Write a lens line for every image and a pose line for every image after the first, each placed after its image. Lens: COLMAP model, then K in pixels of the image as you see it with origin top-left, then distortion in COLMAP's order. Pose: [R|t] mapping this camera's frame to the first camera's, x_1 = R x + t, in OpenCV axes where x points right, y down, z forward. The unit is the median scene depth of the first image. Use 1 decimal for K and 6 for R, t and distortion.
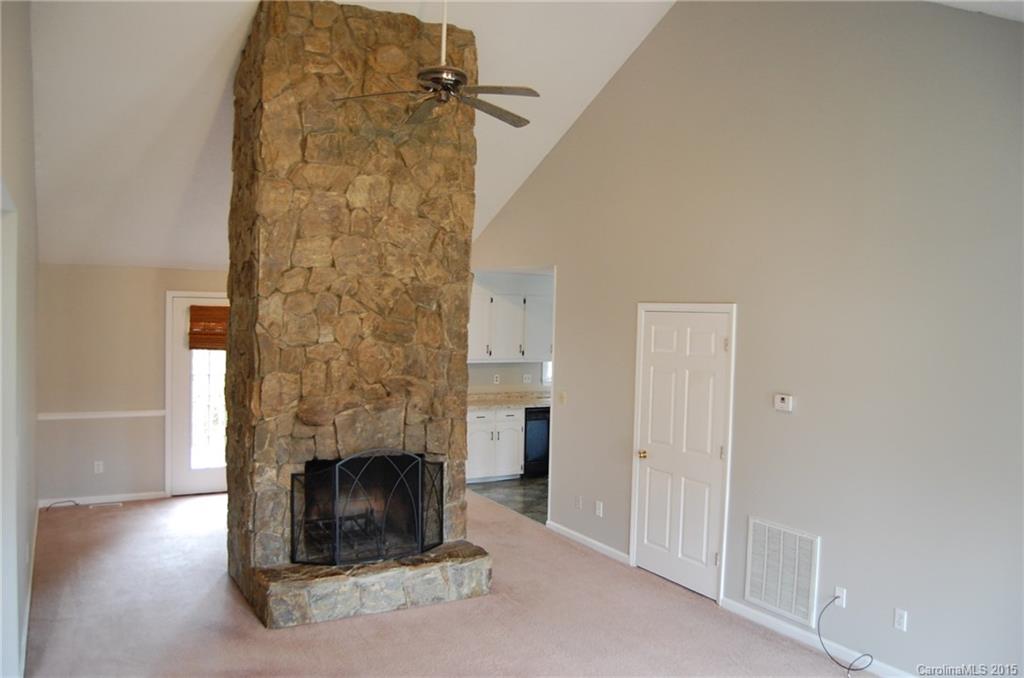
lens RADIAL K [[804.0, 0, 510.7], [0, 804.0, 341.1], [0, 0, 1]] dist [-0.089082, 0.019440]
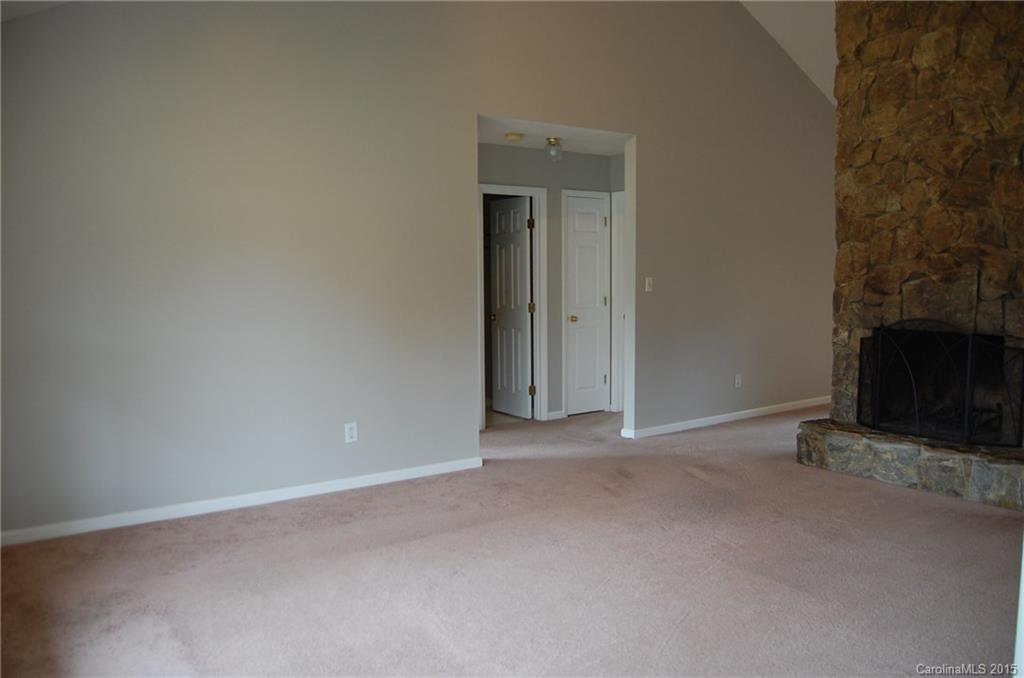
lens RADIAL K [[804.0, 0, 511.6], [0, 804.0, 338.5], [0, 0, 1]] dist [-0.089082, 0.019440]
pose [[0.095480, 0.059383, -0.993659, 0.712484], [-0.024424, 0.998058, 0.057299, 0.115700], [0.995132, 0.018798, 0.096745, 0.424359]]
